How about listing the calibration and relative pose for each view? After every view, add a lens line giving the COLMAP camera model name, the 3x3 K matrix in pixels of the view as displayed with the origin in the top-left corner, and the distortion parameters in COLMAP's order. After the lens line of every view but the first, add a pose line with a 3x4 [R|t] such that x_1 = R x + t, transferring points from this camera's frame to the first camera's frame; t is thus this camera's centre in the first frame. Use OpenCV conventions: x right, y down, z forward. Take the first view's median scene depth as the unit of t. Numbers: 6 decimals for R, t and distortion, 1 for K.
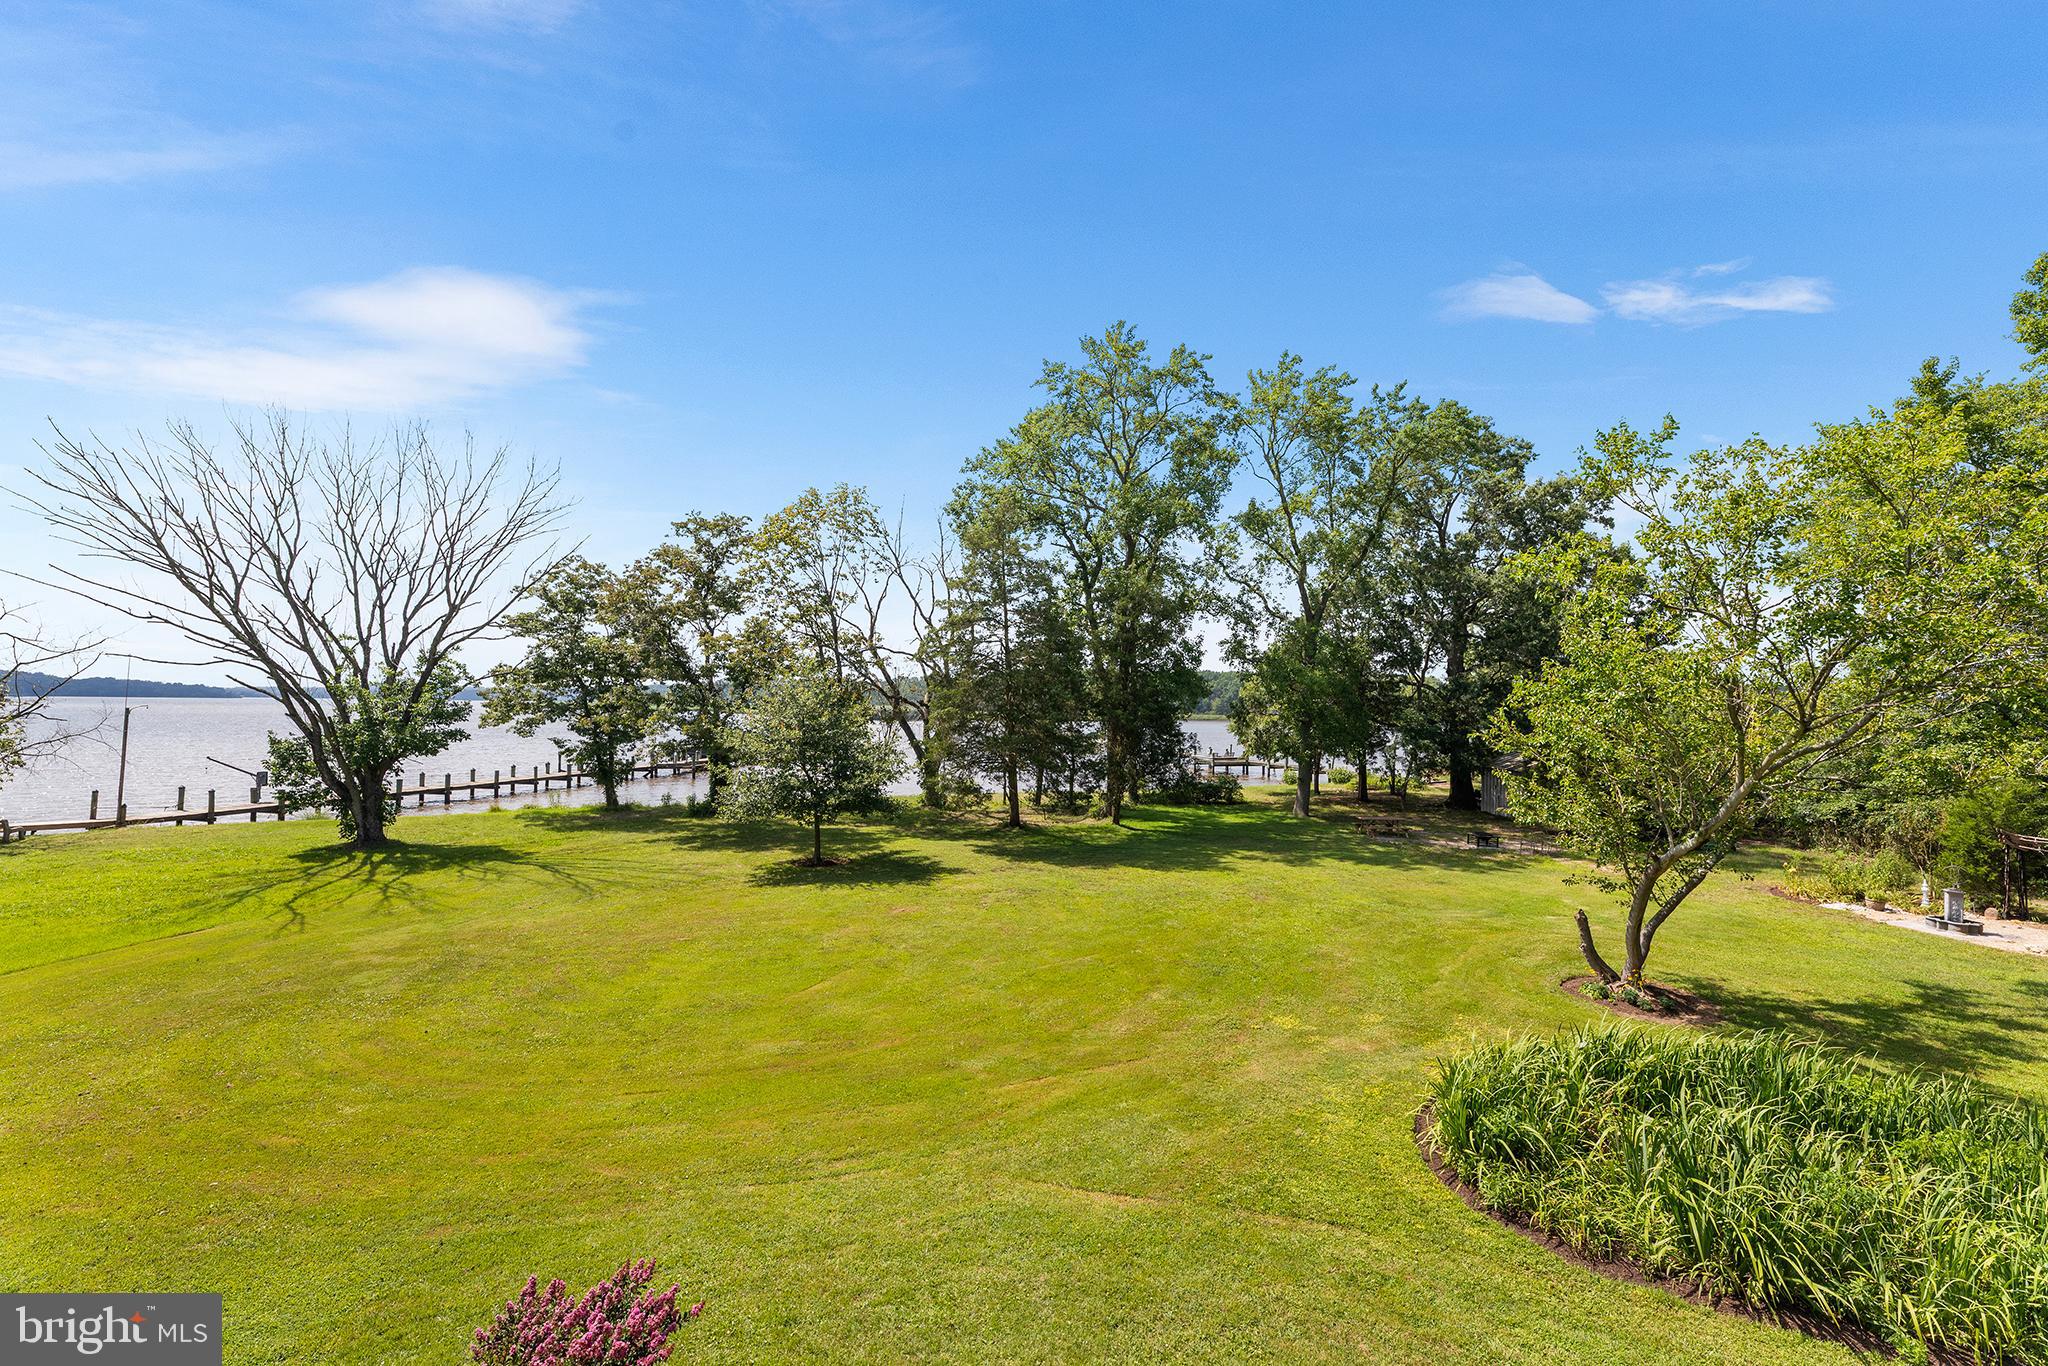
lens RADIAL K [[829.3, 0, 1018.2], [0, 829.3, 686.3], [0, 0, 1]] dist [0.003802, -0.001318]
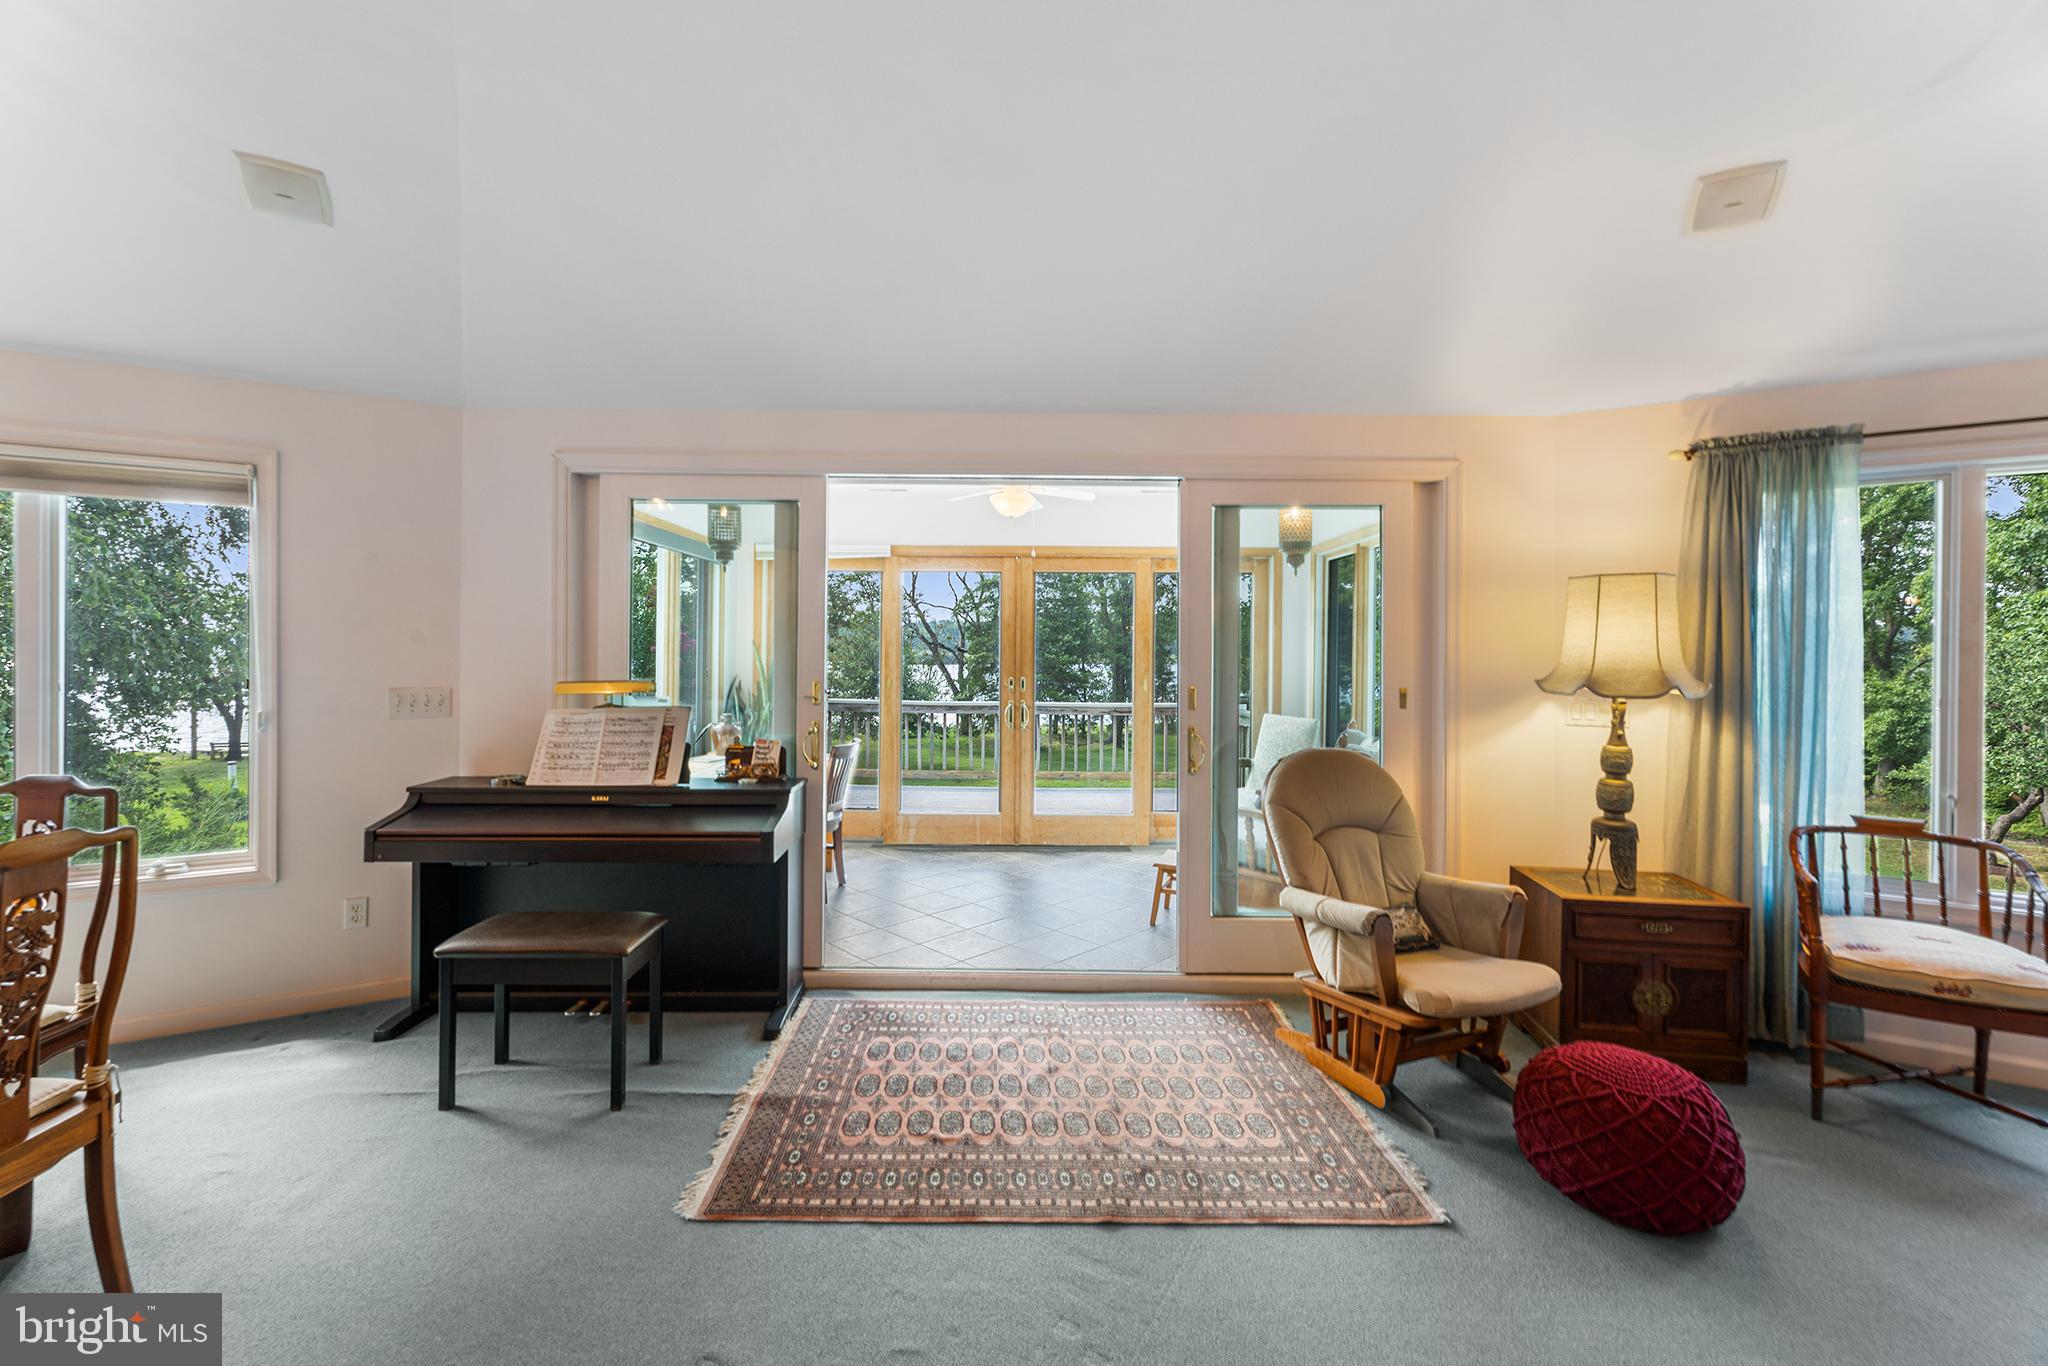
lens RADIAL K [[829.3, 0, 1012.5], [0, 829.3, 654.9], [0, 0, 1]] dist [0.003802, -0.001318]
pose [[0.999354, -0.006105, -0.035418, 0.005899], [0.007175, 0.999519, 0.030159, -0.007263], [0.035217, -0.030393, 0.998917, -0.223078]]
